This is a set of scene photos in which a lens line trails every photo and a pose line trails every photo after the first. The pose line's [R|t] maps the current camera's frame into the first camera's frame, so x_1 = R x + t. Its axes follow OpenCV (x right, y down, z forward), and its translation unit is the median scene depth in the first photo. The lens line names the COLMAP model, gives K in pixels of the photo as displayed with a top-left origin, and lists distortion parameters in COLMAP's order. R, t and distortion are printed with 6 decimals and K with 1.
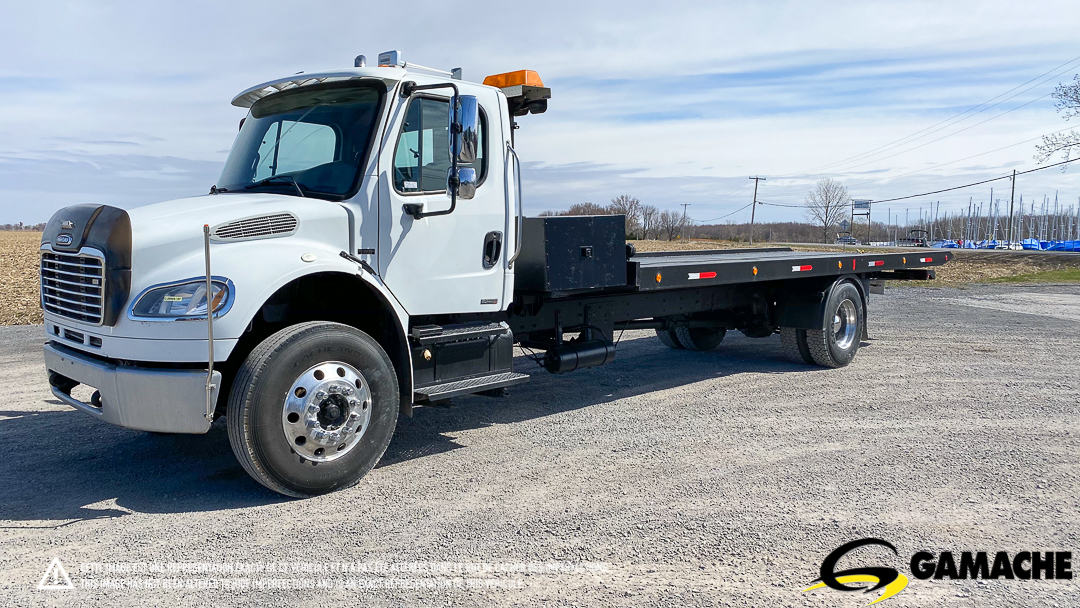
lens RADIAL K [[825.0, 0, 550.9], [0, 825.0, 307.2], [0, 0, 1]] dist [0.037812, -0.046891]
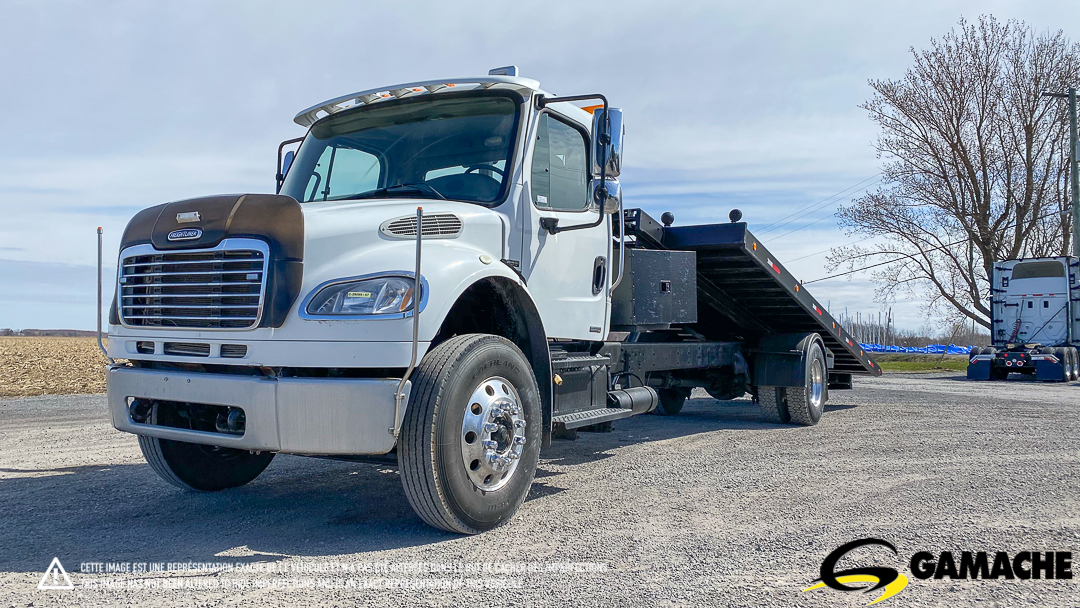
lens RADIAL K [[825.0, 0, 538.0], [0, 825.0, 299.8], [0, 0, 1]] dist [0.037812, -0.046891]
pose [[0.974239, 0.016742, 0.224894, -0.401107], [0.014785, 0.990353, -0.137775, 0.100608], [-0.225031, 0.137551, 0.964594, 0.106747]]
